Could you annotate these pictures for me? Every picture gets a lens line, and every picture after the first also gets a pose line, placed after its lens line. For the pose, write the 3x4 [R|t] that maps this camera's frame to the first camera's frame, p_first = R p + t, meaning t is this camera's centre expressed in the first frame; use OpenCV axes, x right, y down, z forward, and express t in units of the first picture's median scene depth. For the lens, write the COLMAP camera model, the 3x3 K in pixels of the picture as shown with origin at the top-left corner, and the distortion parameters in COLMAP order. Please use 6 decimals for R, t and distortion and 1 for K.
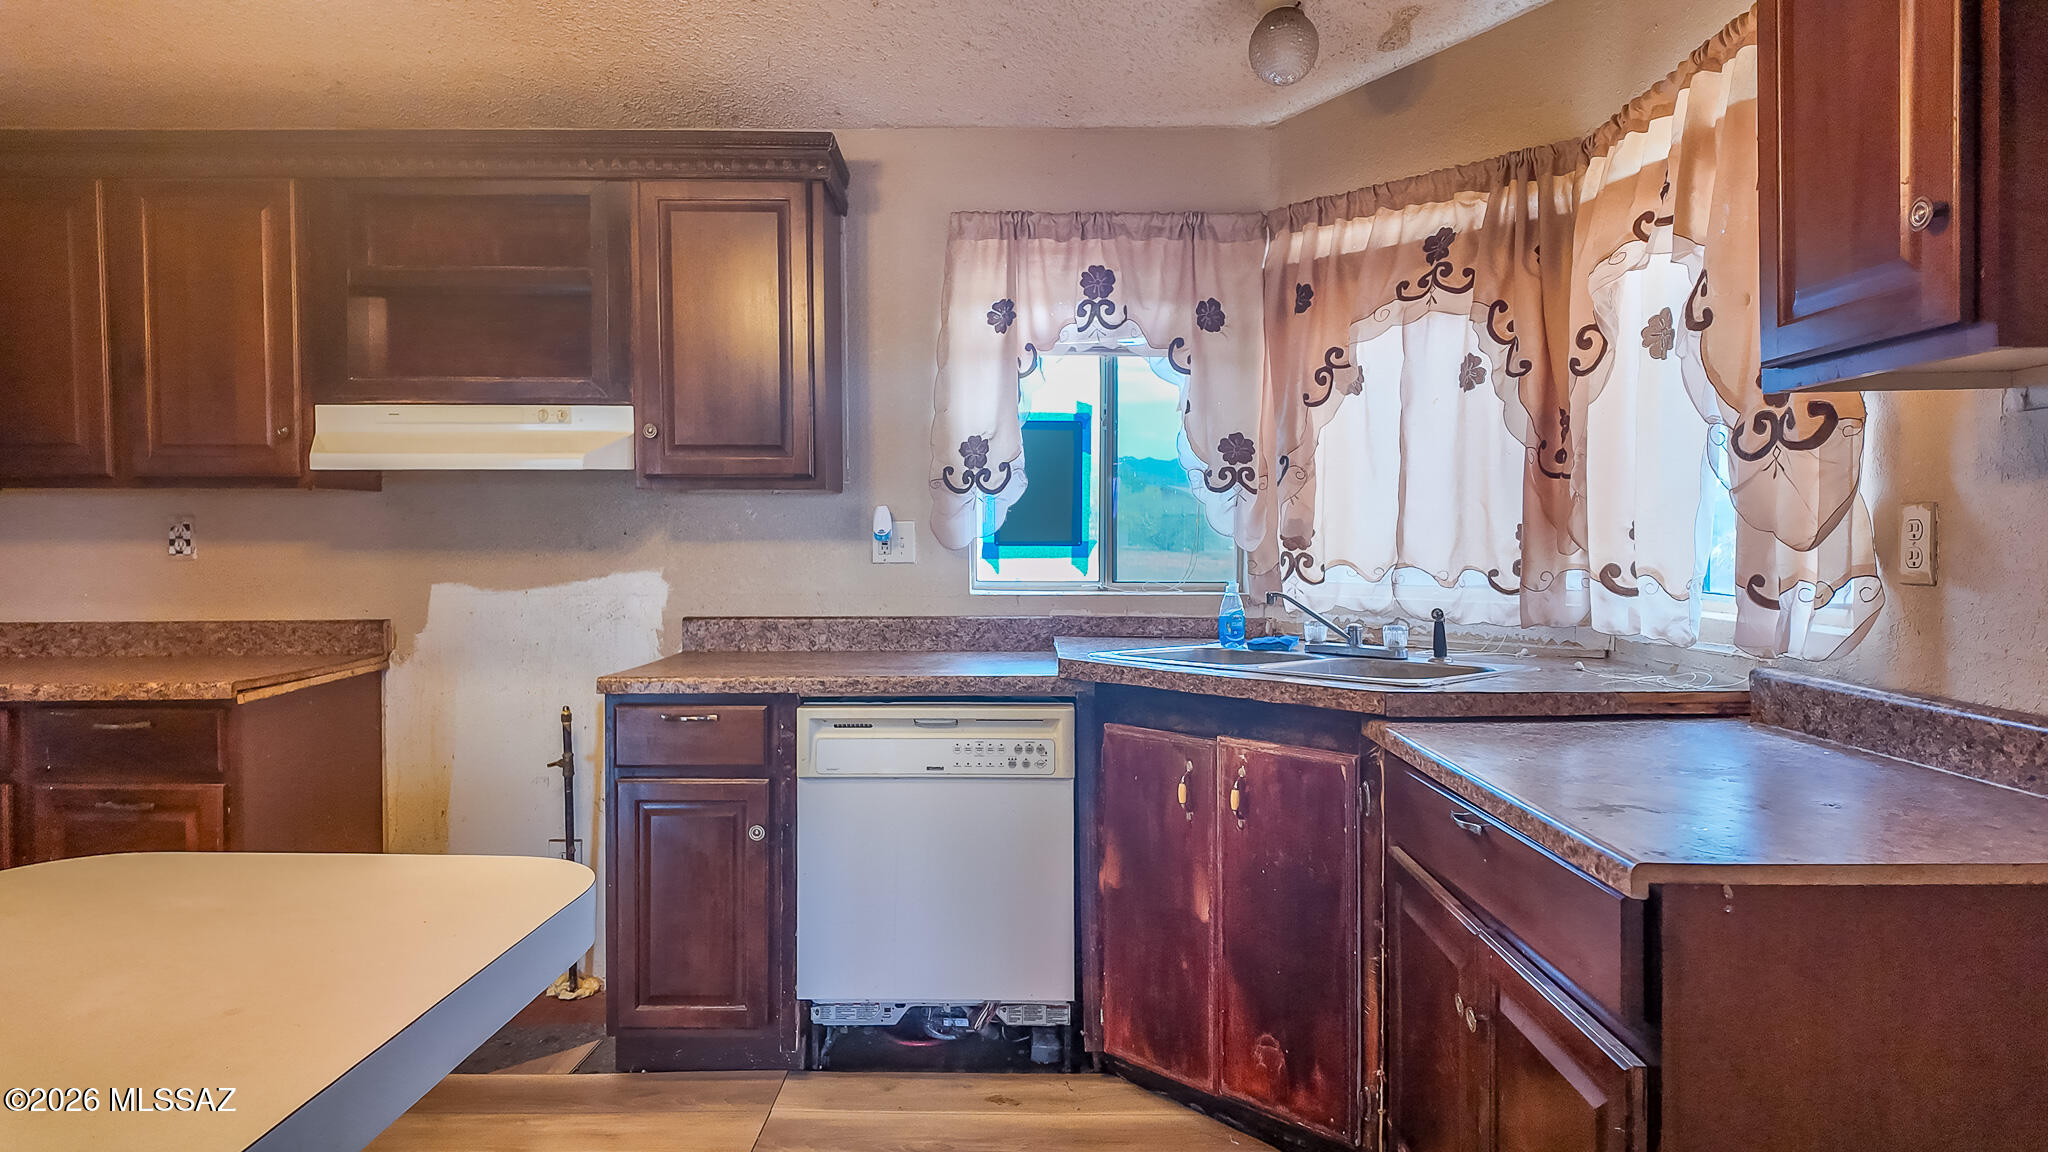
lens RADIAL K [[1190.0, 0, 1026.6], [0, 1190.0, 564.7], [0, 0, 1]] dist [0.003192, -0.004734]
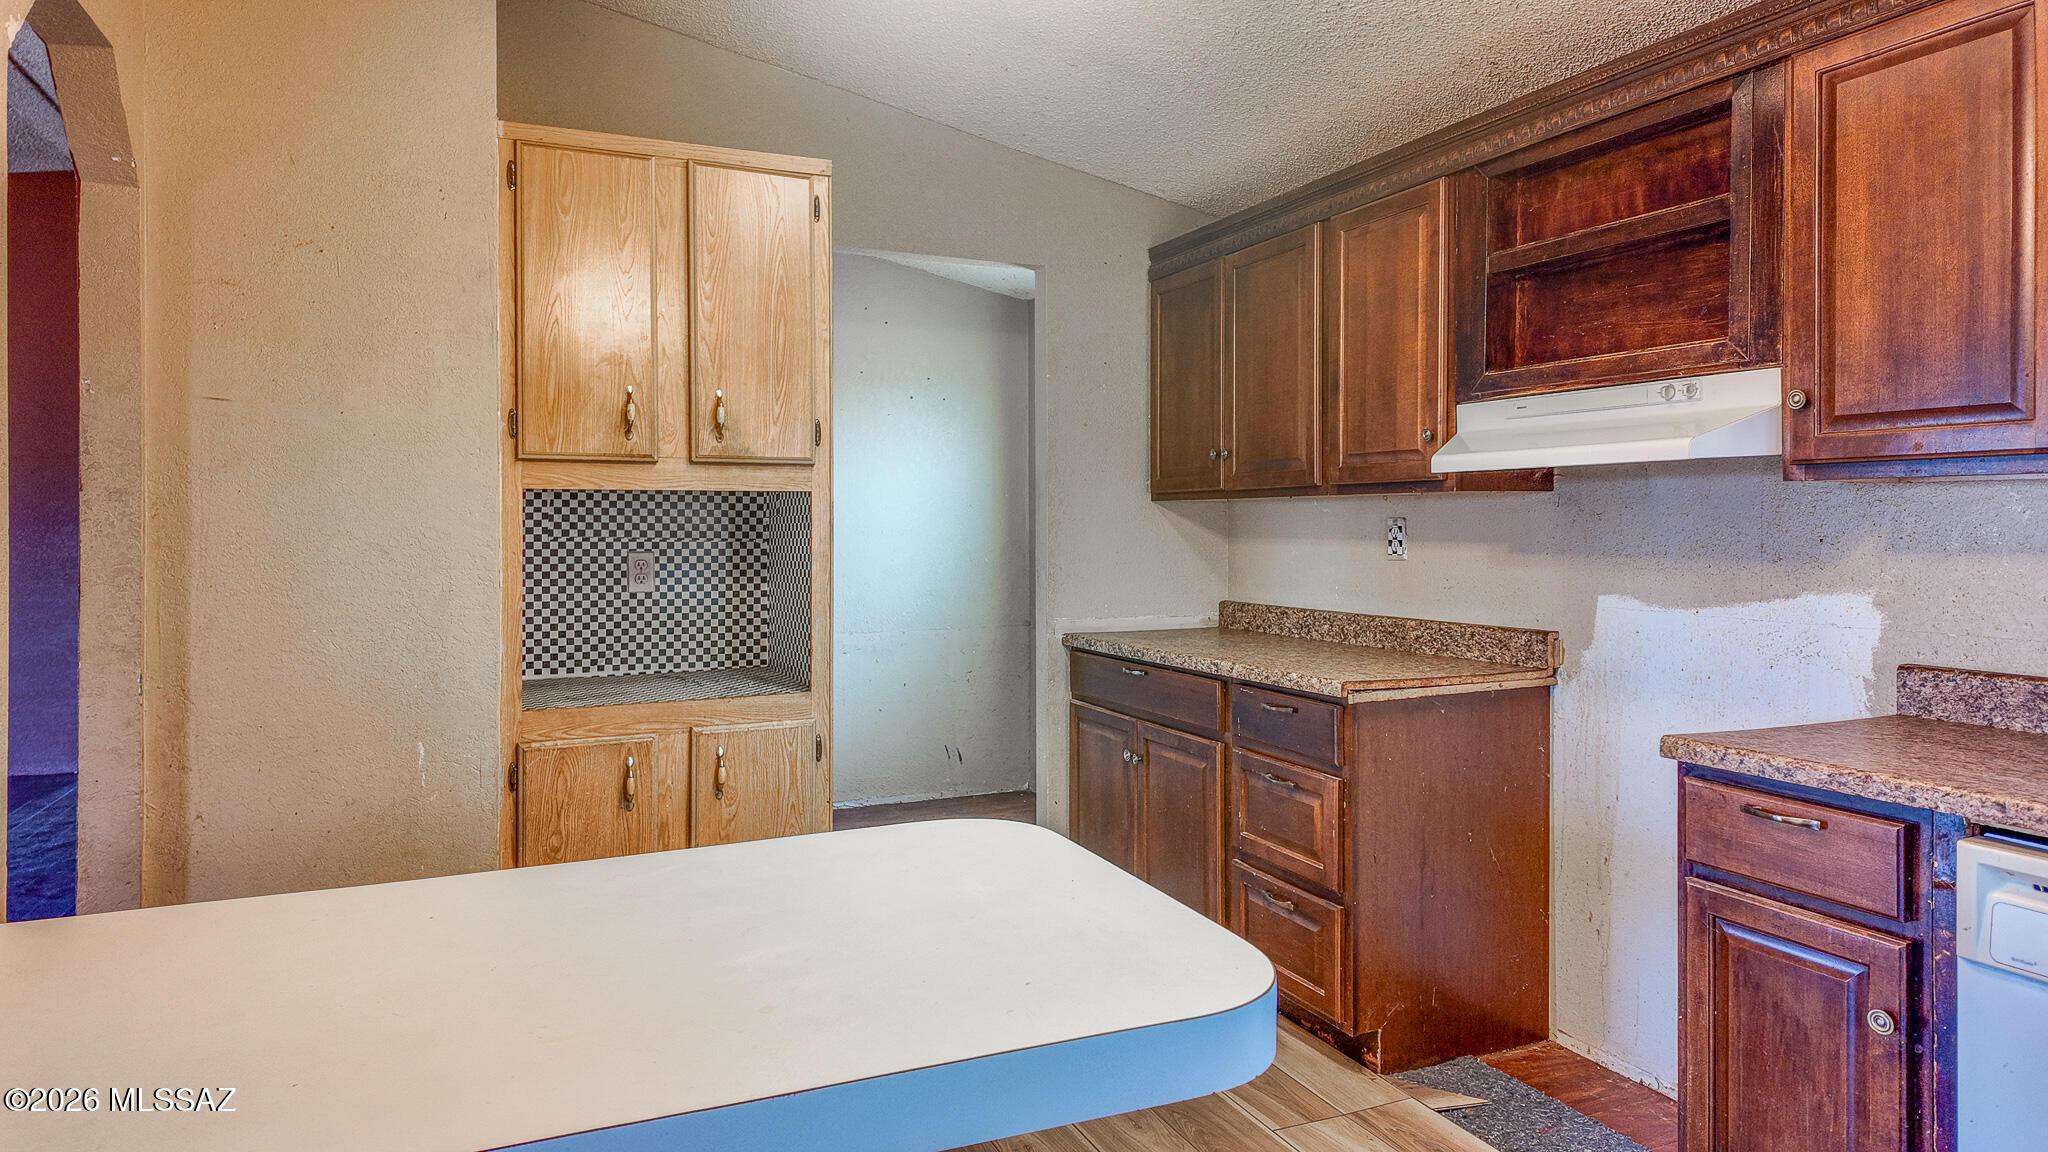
lens RADIAL K [[1190.0, 0, 1002.1], [0, 1190.0, 529.8], [0, 0, 1]] dist [0.003192, -0.004734]
pose [[0.404829, 0.005480, -0.914376, 0.140742], [-0.024468, 0.999689, -0.004841, -0.018819], [0.914065, 0.024332, 0.404837, 0.270730]]
